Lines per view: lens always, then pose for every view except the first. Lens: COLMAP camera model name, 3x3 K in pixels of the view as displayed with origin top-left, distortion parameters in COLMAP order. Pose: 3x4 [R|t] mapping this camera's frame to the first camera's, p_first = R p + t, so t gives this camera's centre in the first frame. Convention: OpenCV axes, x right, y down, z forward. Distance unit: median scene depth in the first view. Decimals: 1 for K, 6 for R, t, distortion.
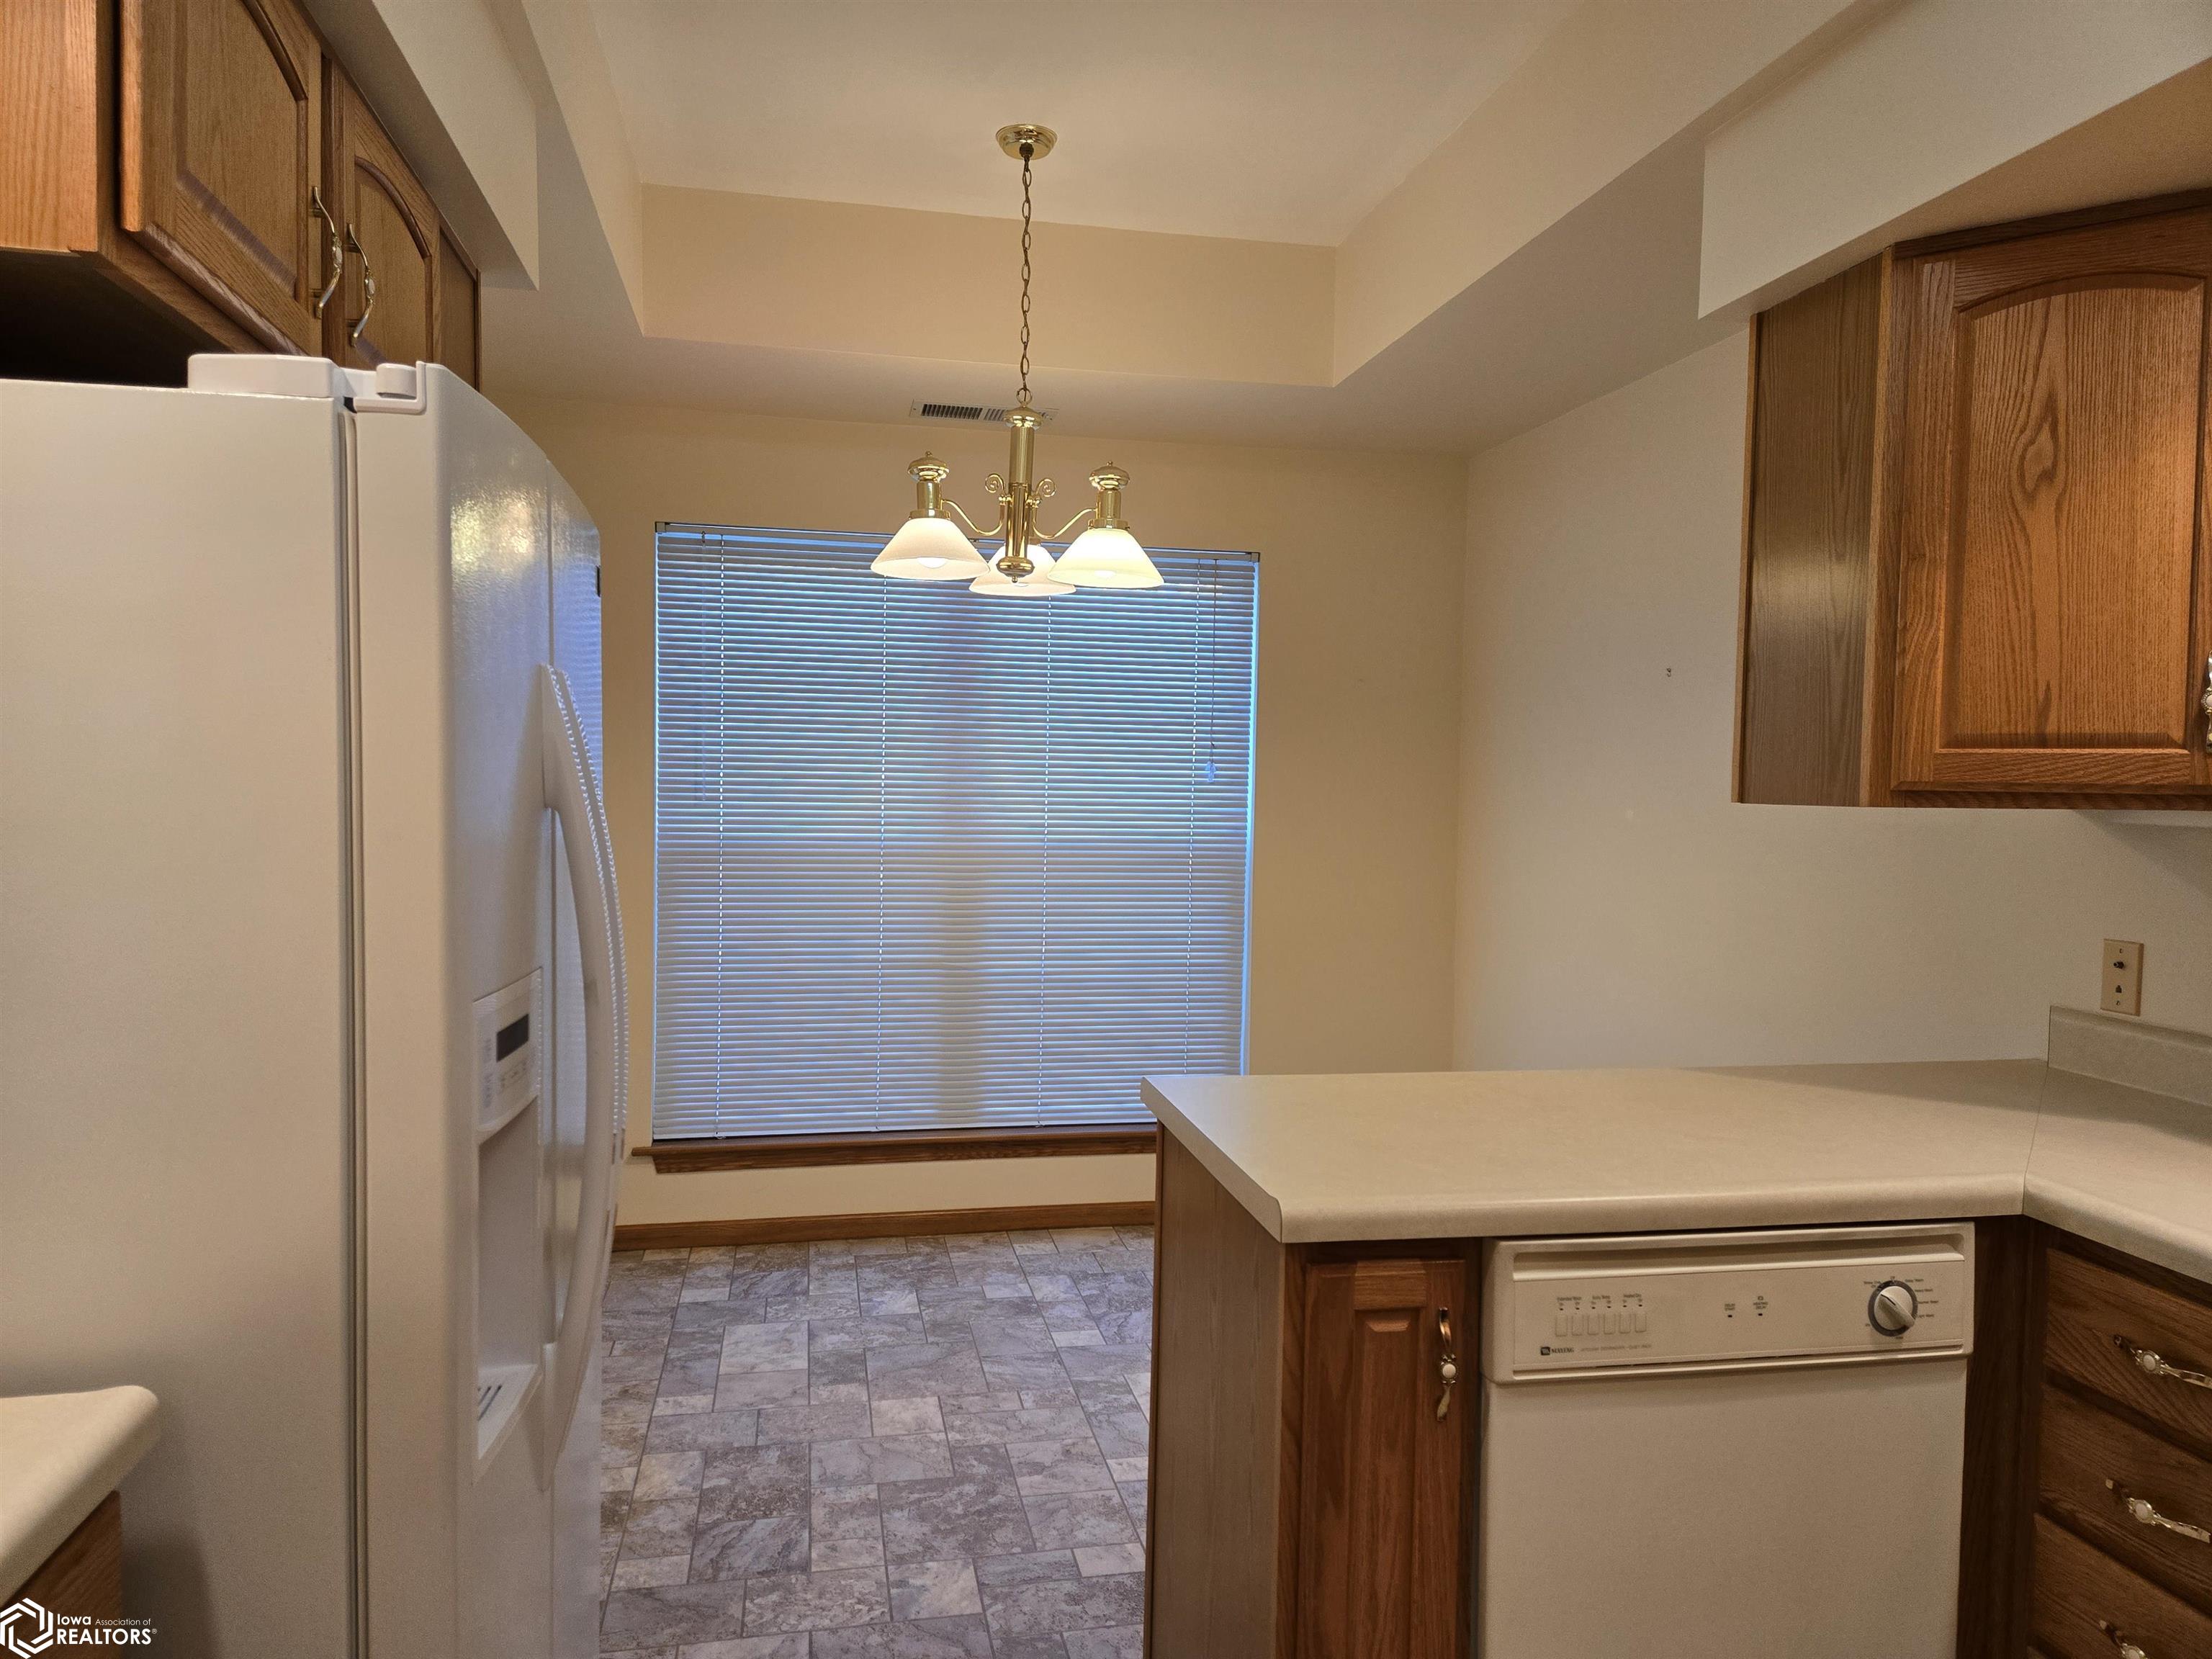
lens RADIAL K [[1464.1, 0, 1093.8], [0, 1464.1, 840.9], [0, 0, 1]] dist [0.078209, -0.071636]
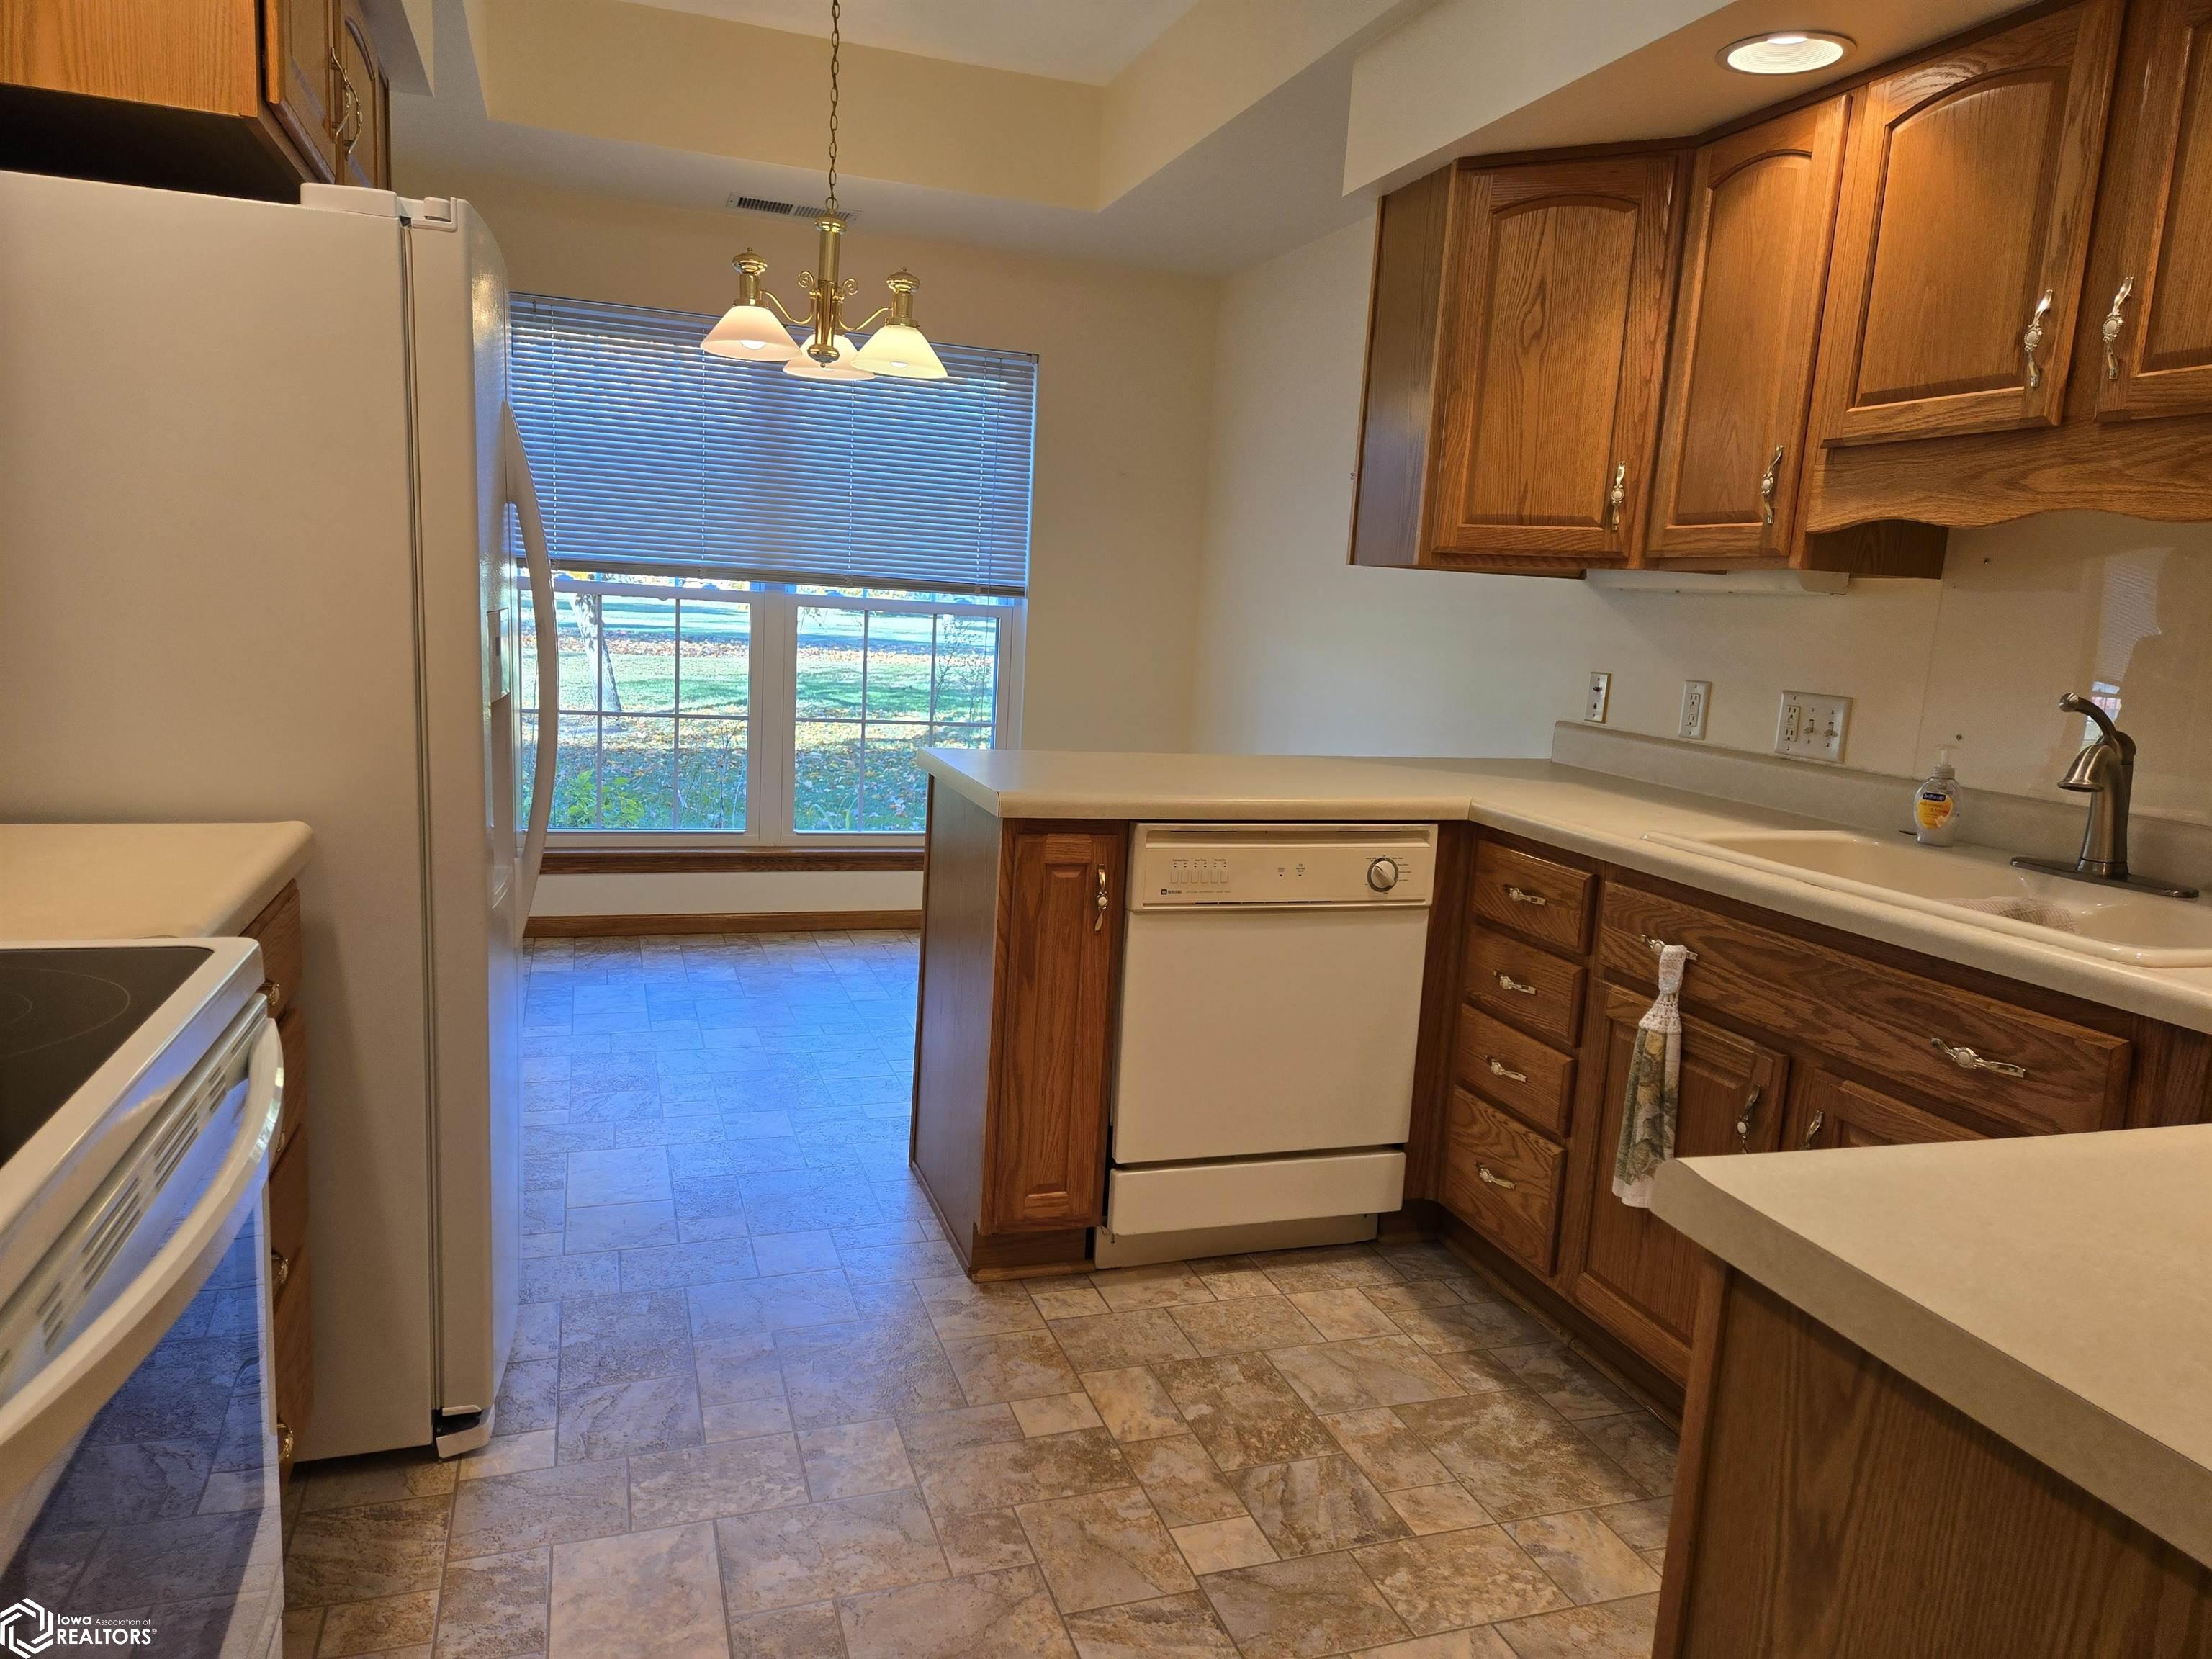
lens RADIAL K [[1464.1, 0, 1093.8], [0, 1464.1, 840.9], [0, 0, 1]] dist [0.078209, -0.071636]
pose [[0.990534, 0.017398, 0.136157, 0.008434], [-0.034665, 0.991488, 0.125496, 0.053565], [-0.132815, -0.129028, 0.982706, -0.293591]]
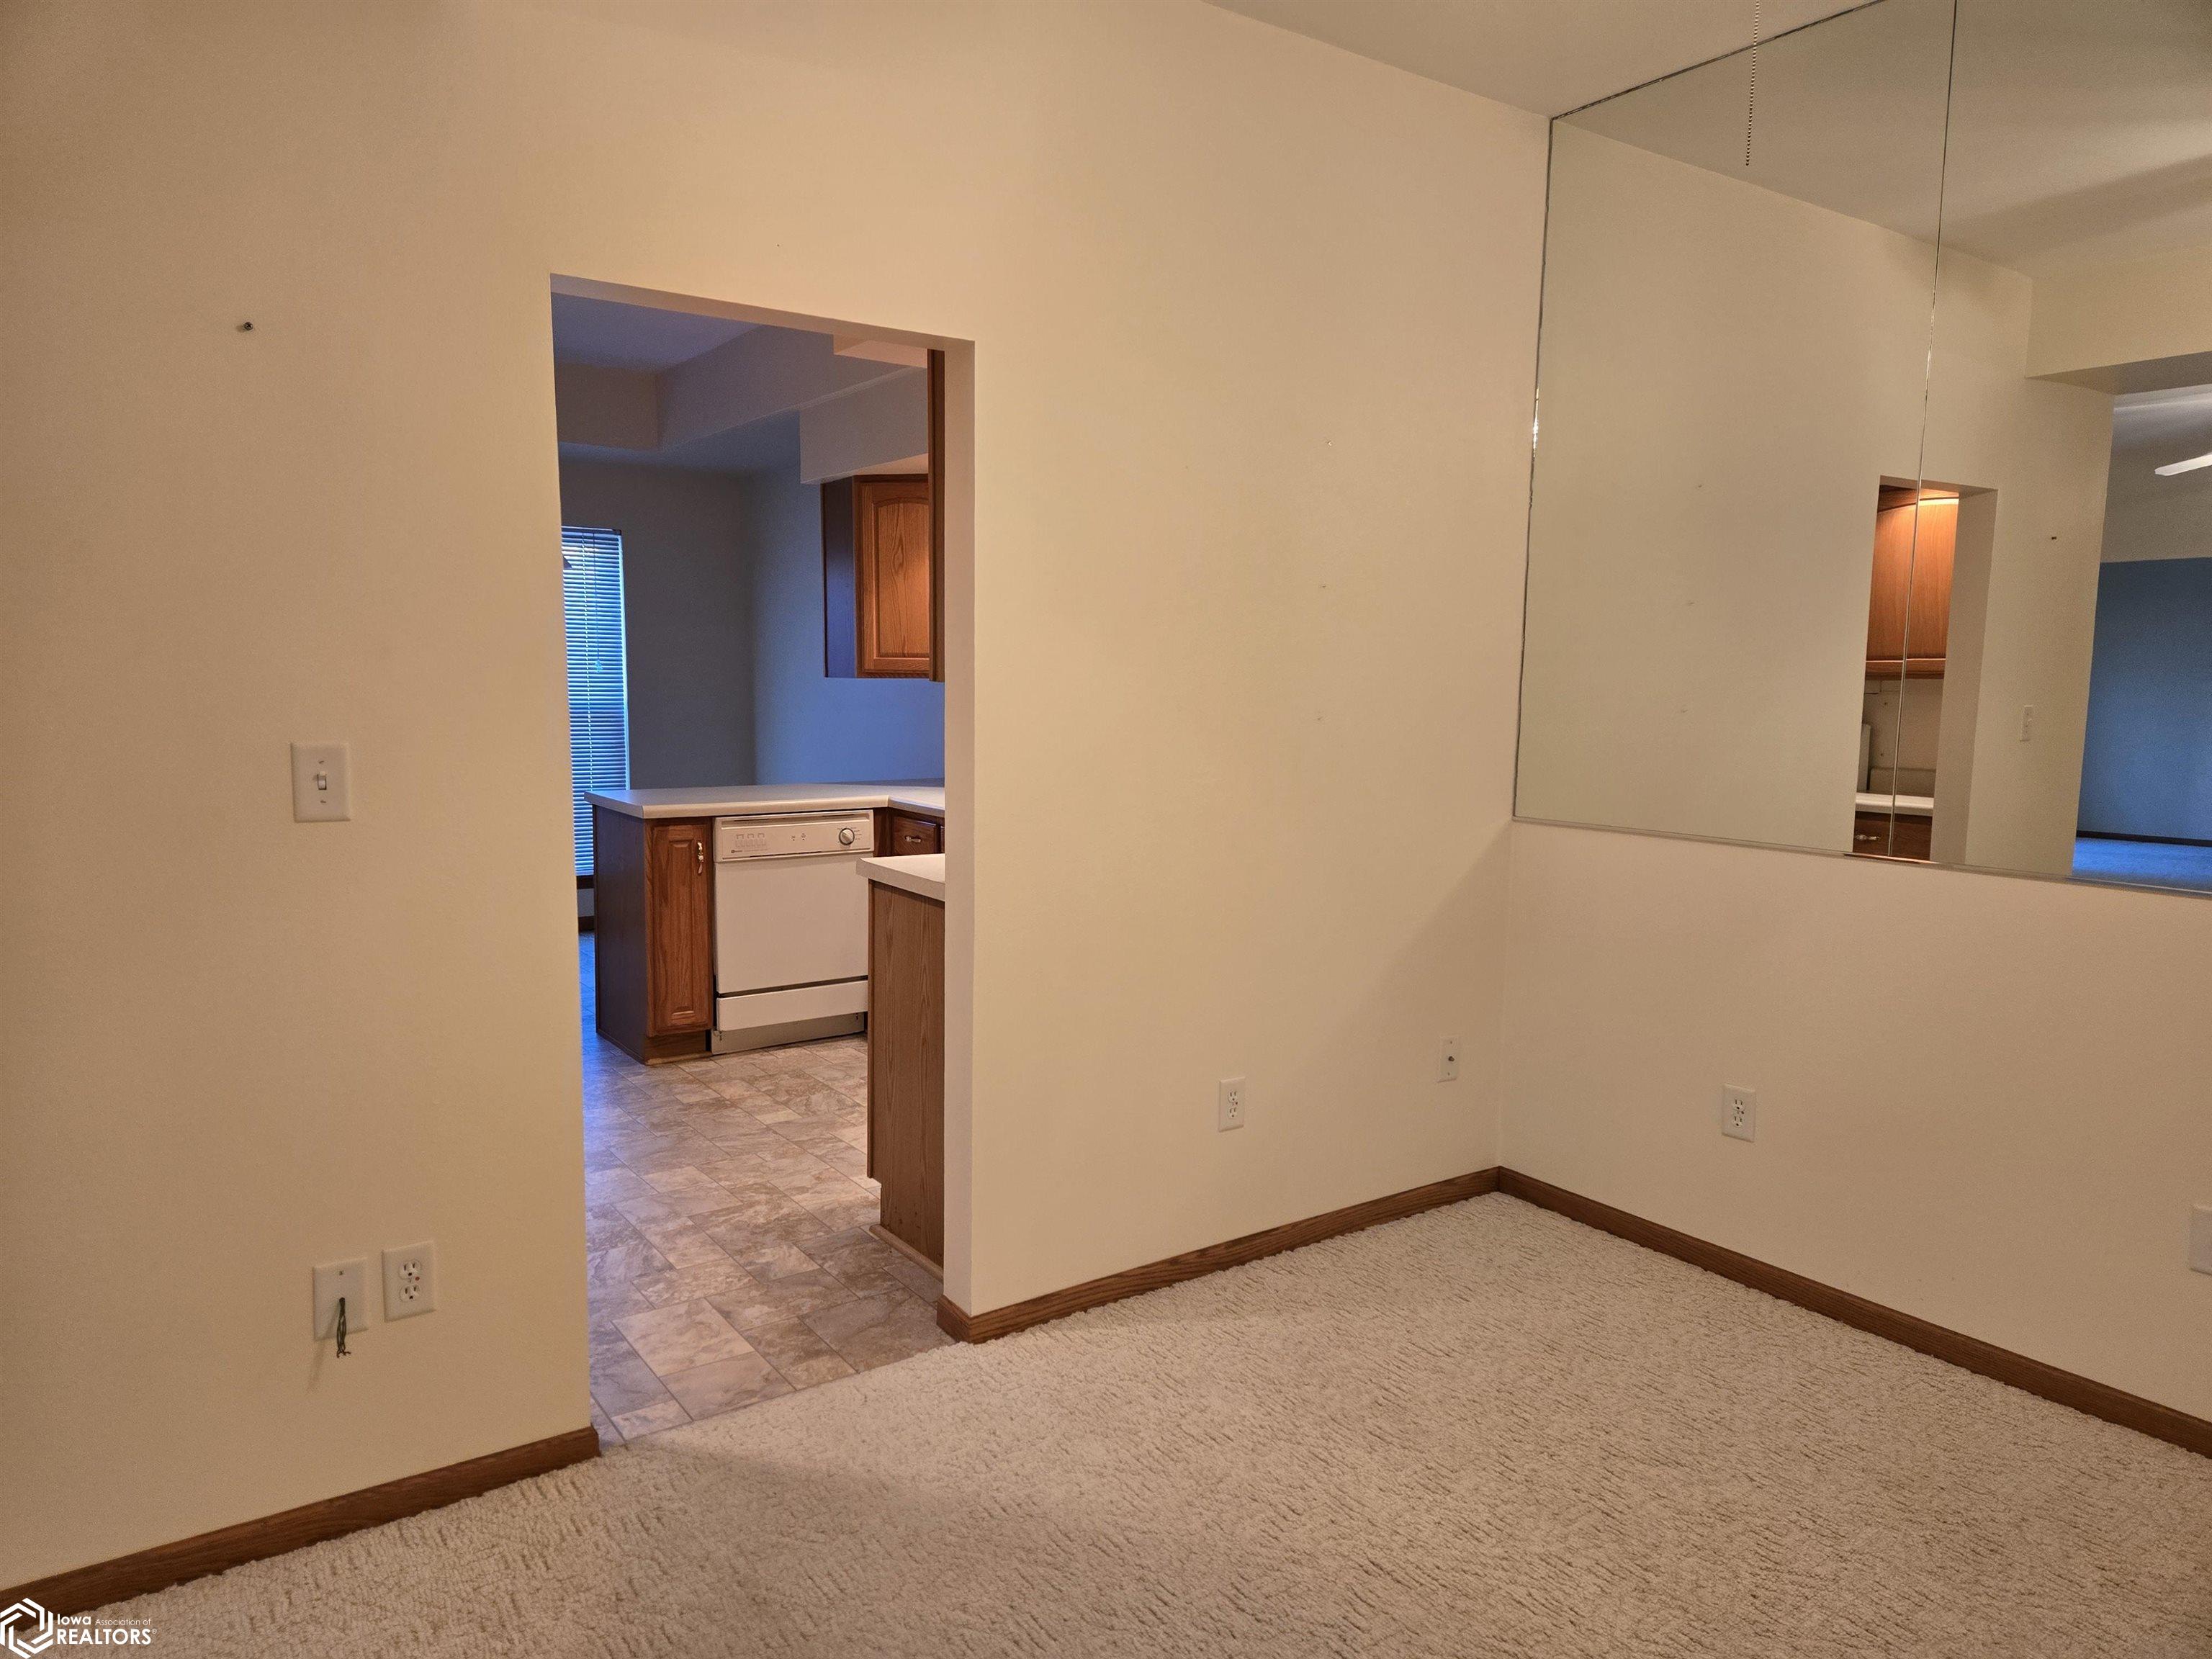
lens RADIAL K [[1439.8, 0, 1095.9], [0, 1439.8, 846.5], [0, 0, 1]] dist [0.086351, -0.097897]
pose [[0.912791, -0.054558, 0.404767, -0.132606], [0.020257, 0.995866, 0.088548, 0.042851], [-0.407925, -0.072627, 0.910122, -1.185898]]
